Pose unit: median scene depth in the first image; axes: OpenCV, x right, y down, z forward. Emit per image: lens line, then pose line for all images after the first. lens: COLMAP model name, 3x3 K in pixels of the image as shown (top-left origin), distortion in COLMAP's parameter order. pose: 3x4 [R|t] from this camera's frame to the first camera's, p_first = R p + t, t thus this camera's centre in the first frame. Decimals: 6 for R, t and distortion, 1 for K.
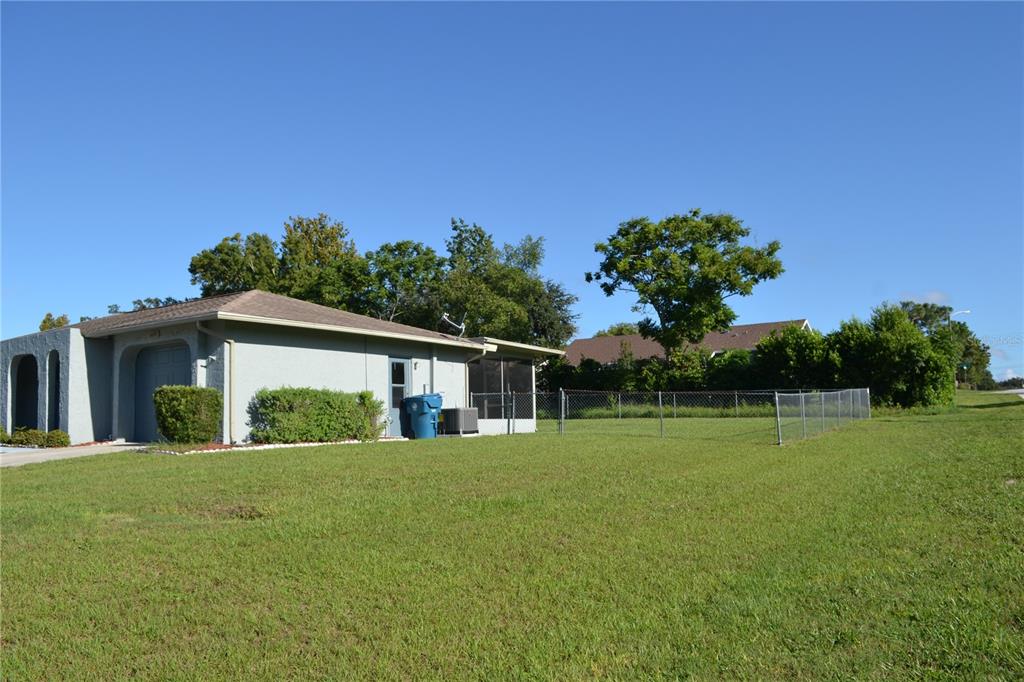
lens RADIAL K [[817.8, 0, 512.4], [0, 817.8, 346.2], [0, 0, 1]] dist [-0.086068, 0.017432]
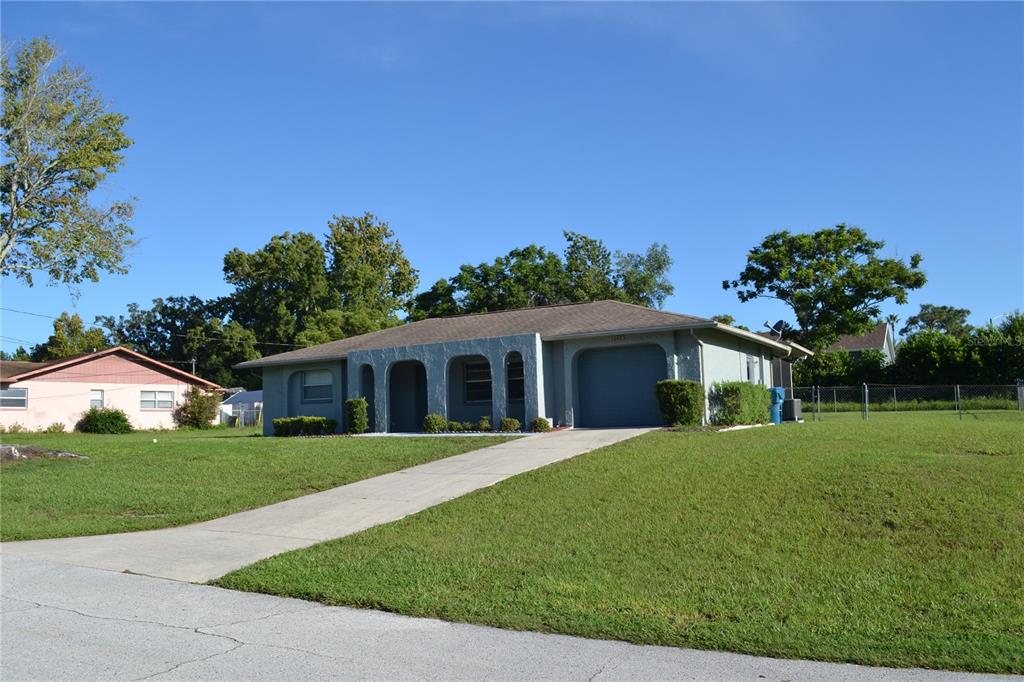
lens RADIAL K [[860.5, 0, 512.0], [0, 860.5, 341.0], [0, 0, 1]] dist [-0.008356, -0.003237]
pose [[0.996855, 0.001948, 0.079222, -0.311893], [-0.001387, 0.999974, -0.007133, -0.000640], [-0.079233, 0.007001, 0.996832, -0.129271]]
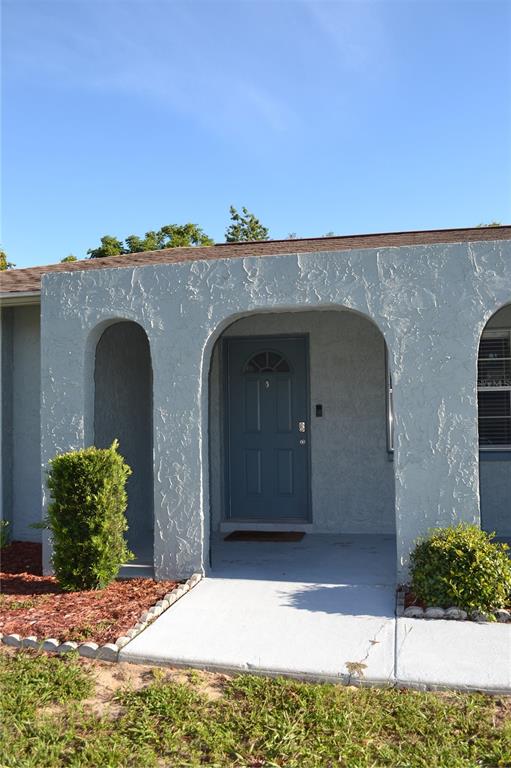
lens RADIAL K [[645.4, 0, 266.1], [0, 645.4, 398.5], [0, 0, 1]] dist [-0.008356, -0.003237]
pose [[0.929640, 0.018728, 0.367992, -0.390825], [-0.042533, 0.997486, 0.056684, 0.019754], [-0.366005, -0.068347, 0.928100, 0.392159]]
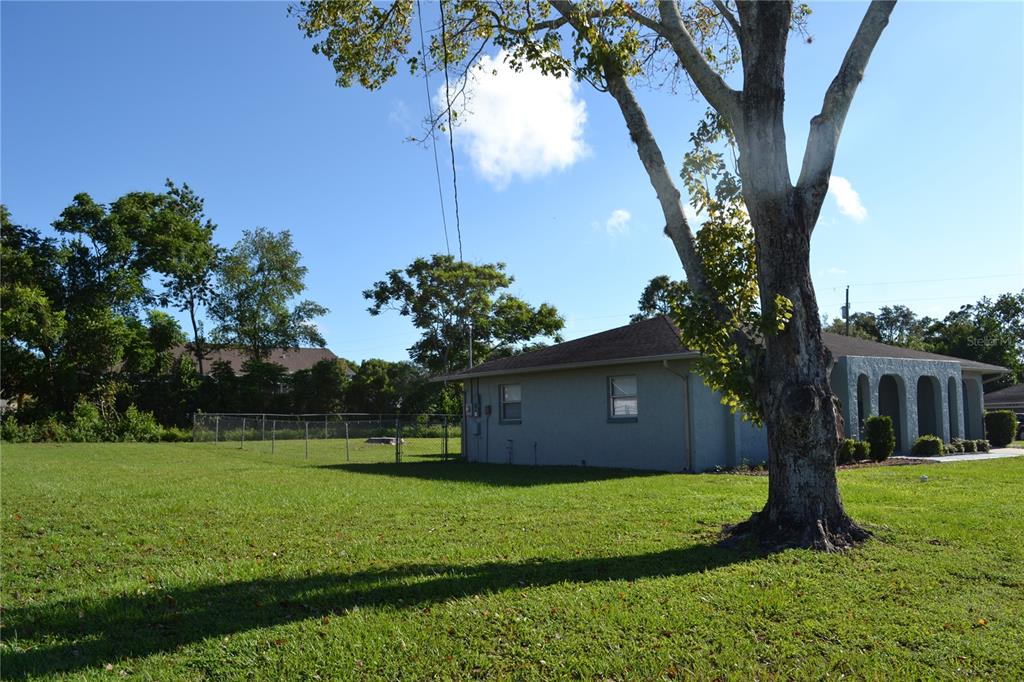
lens RADIAL K [[853.3, 0, 509.1], [0, 853.3, 345.9], [0, 0, 1]] dist [-0.083406, 0.017404]
pose [[0.310456, 0.103743, 0.944910, -0.932844], [-0.079532, 0.993376, -0.082933, 0.055618], [-0.947255, -0.049404, 0.316650, 0.572242]]
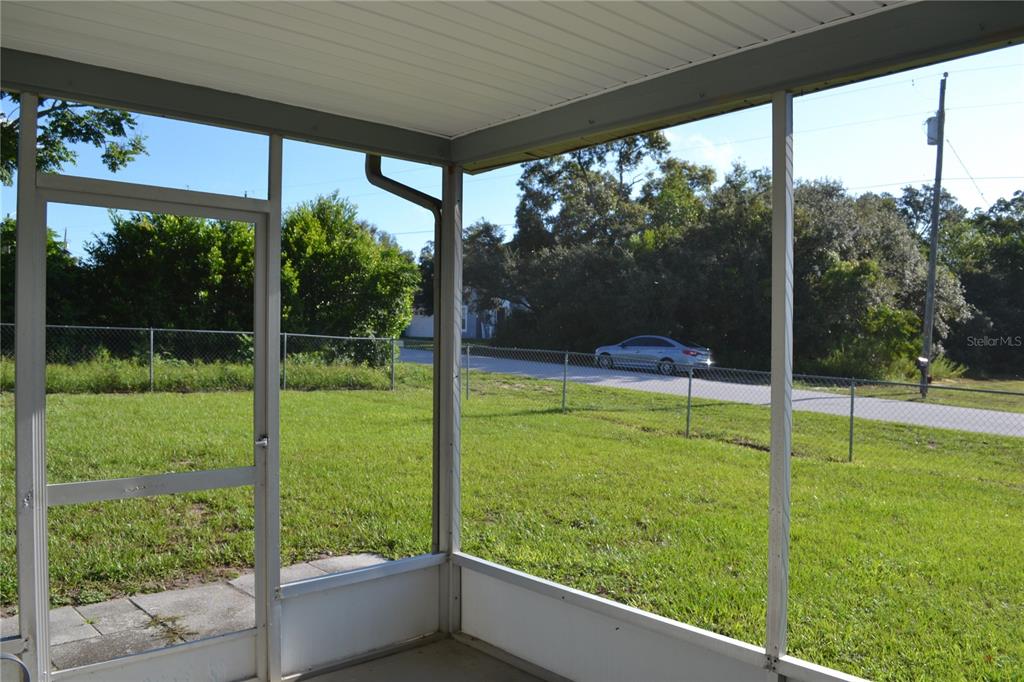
lens RADIAL K [[817.8, 0, 512.4], [0, 817.8, 346.2], [0, 0, 1]] dist [-0.086068, 0.017432]
pose [[0.252494, 0.010150, 0.967545, -0.076665], [-0.112132, 0.993515, 0.018840, 0.031902], [-0.961079, -0.113250, 0.251995, 0.637769]]
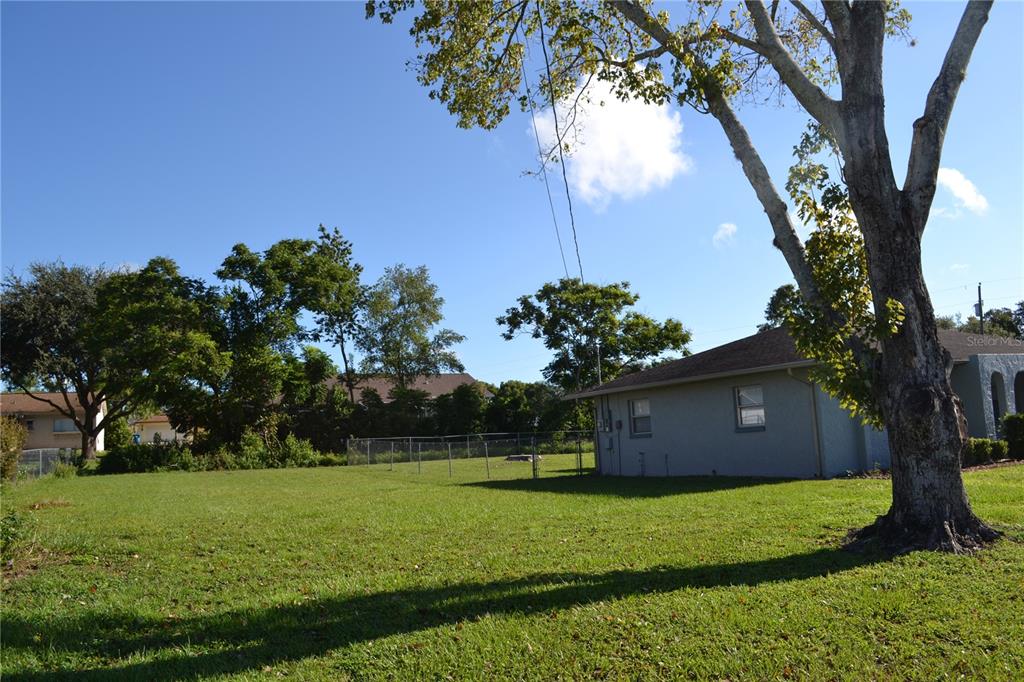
lens RADIAL K [[817.8, 0, 512.4], [0, 817.8, 346.2], [0, 0, 1]] dist [-0.086068, 0.017432]
pose [[0.458366, 0.104325, 0.882620, -0.934310], [-0.040856, 0.994510, -0.096332, 0.055355], [-0.887824, 0.008095, 0.460112, 0.567809]]
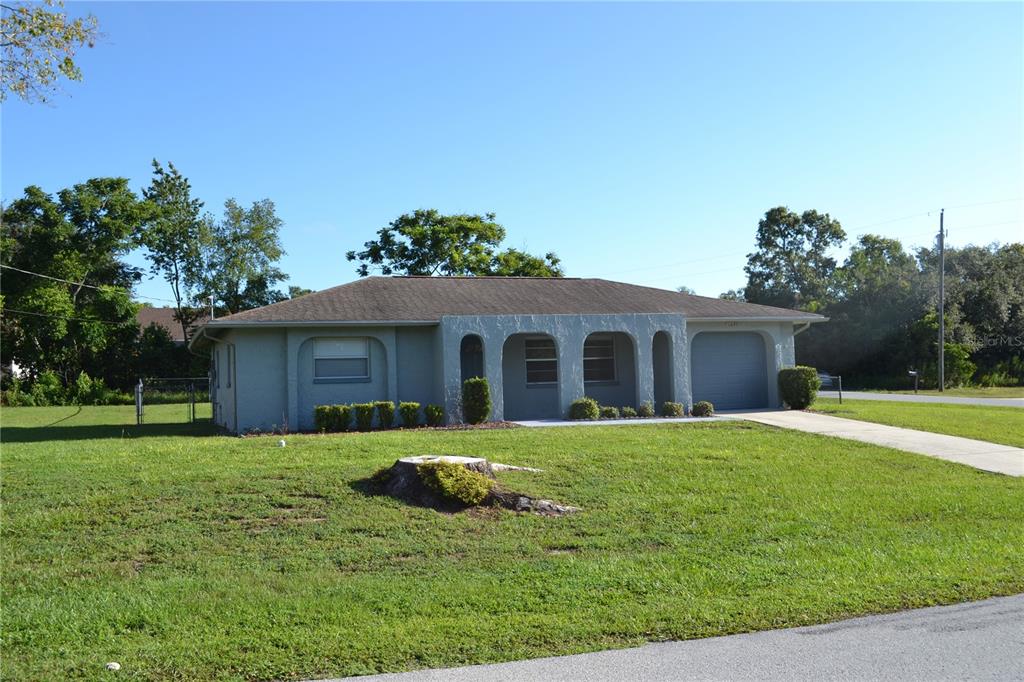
lens RADIAL K [[950.1, 0, 512.0], [0, 950.1, 341.0], [0, 0, 1]] dist [-0.075597, 0.000906]
pose [[0.589075, 0.042292, 0.806971, -0.808305], [-0.059071, 0.998211, -0.009193, 0.019962], [-0.805917, -0.042253, 0.590519, 0.179249]]
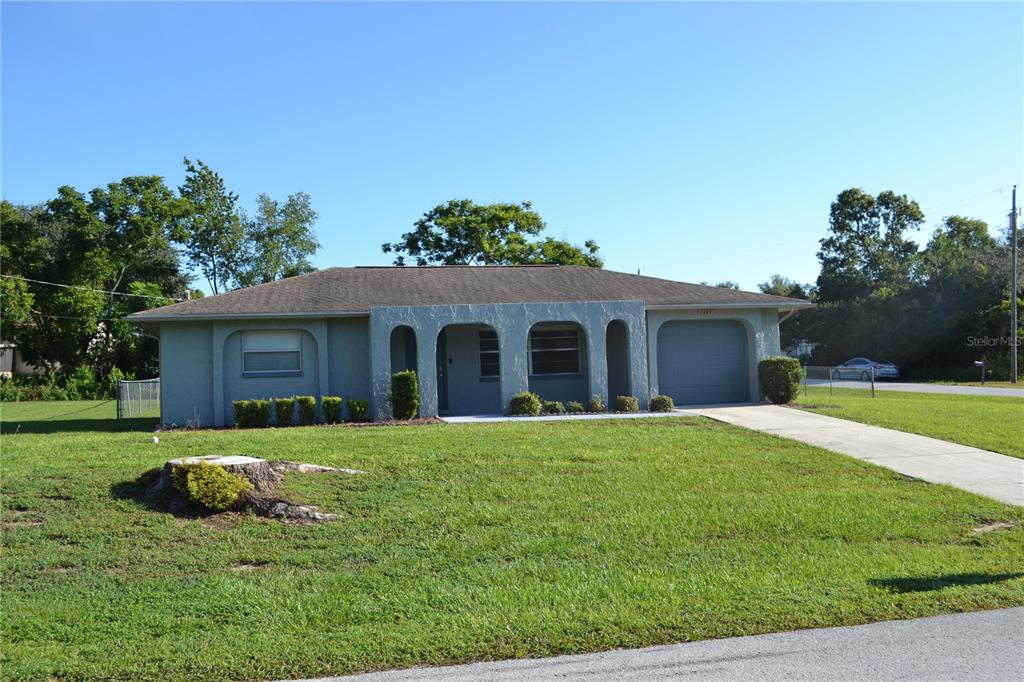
lens RADIAL K [[950.1, 0, 512.0], [0, 950.1, 341.0], [0, 0, 1]] dist [-0.075597, 0.000906]
pose [[0.680801, 0.030268, 0.731843, -0.719063], [-0.050327, 0.998718, 0.005511, 0.014942], [-0.730738, -0.040584, 0.681451, 0.120401]]
